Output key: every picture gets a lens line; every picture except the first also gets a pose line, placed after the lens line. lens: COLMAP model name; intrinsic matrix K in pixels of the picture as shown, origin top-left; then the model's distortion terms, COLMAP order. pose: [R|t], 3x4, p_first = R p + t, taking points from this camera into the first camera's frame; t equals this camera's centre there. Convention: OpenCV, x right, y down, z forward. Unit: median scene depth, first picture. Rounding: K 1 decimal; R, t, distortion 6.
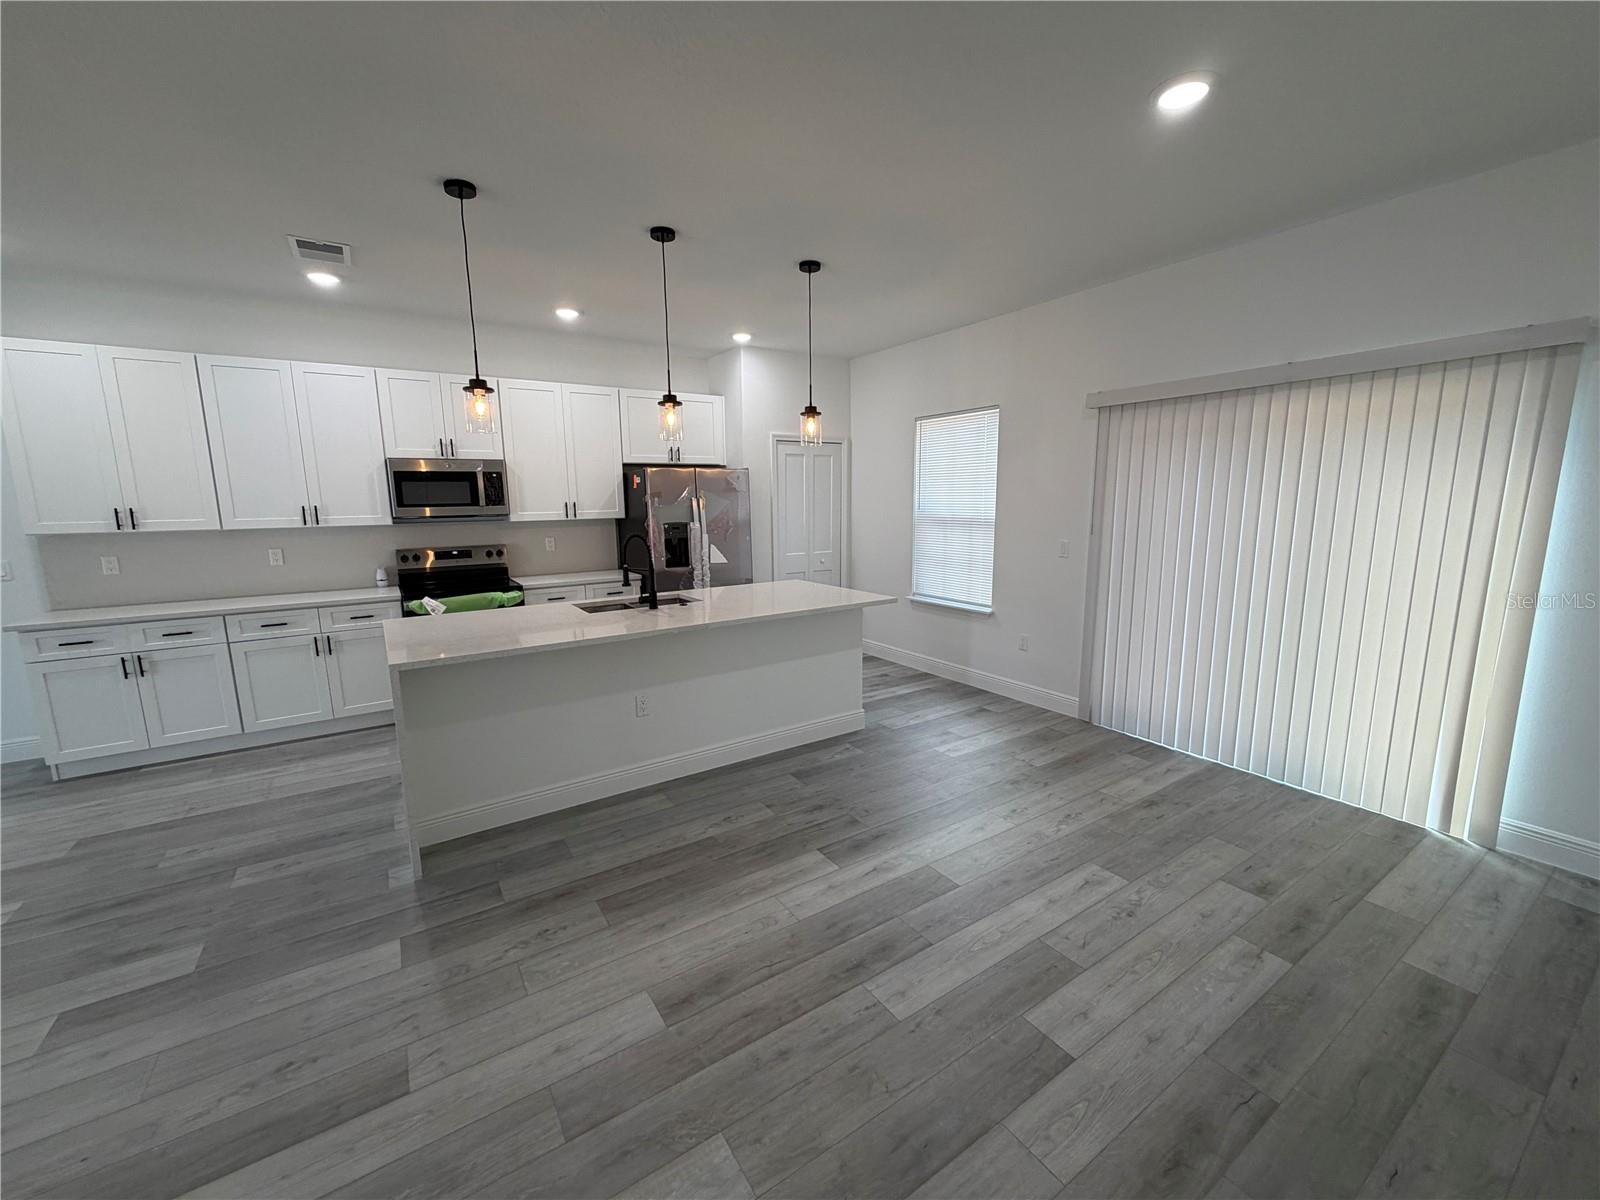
lens RADIAL K [[637.9, 0, 797.3], [0, 637.9, 602.6], [0, 0, 1]] dist [-0.000925, 0.000276]
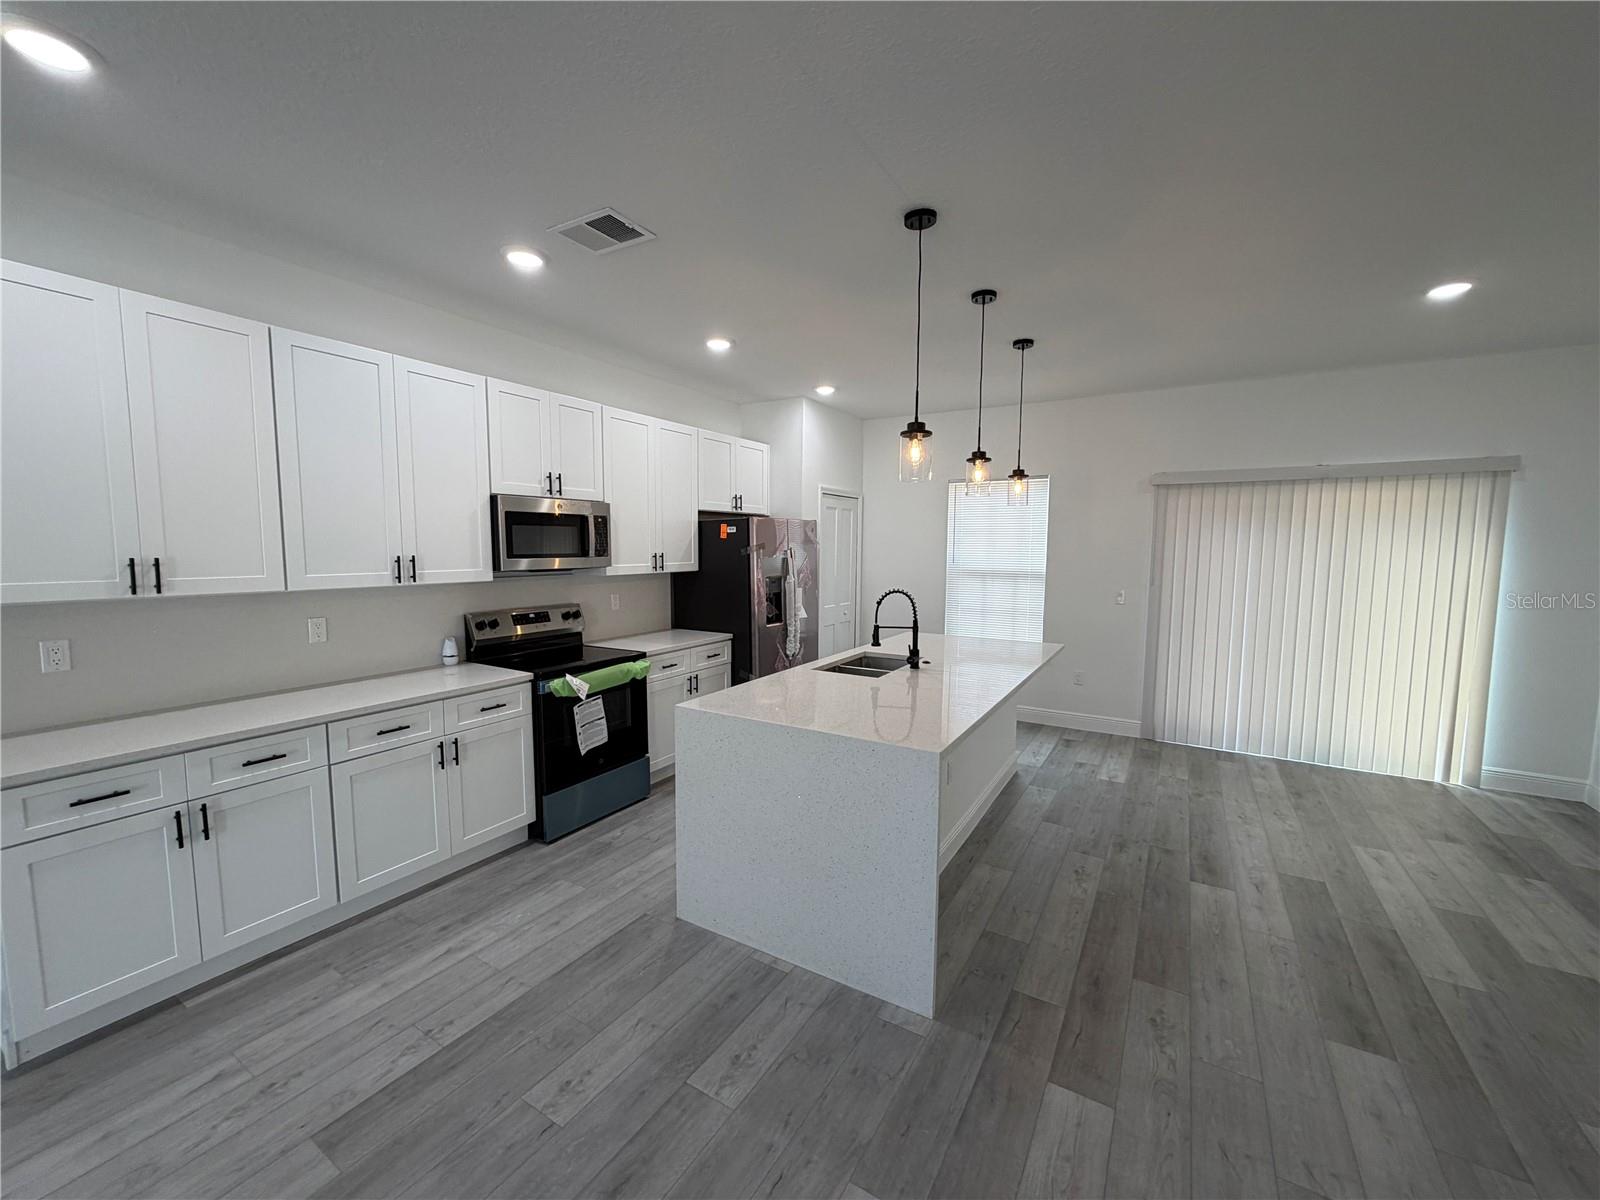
lens RADIAL K [[637.9, 0, 798.1], [0, 637.9, 601.6], [0, 0, 1]] dist [-0.000925, 0.000276]
pose [[0.902710, -0.020618, 0.429754, -0.763412], [0.053353, 0.996506, -0.064262, -0.036479], [-0.426928, 0.080938, 0.900656, 0.205944]]
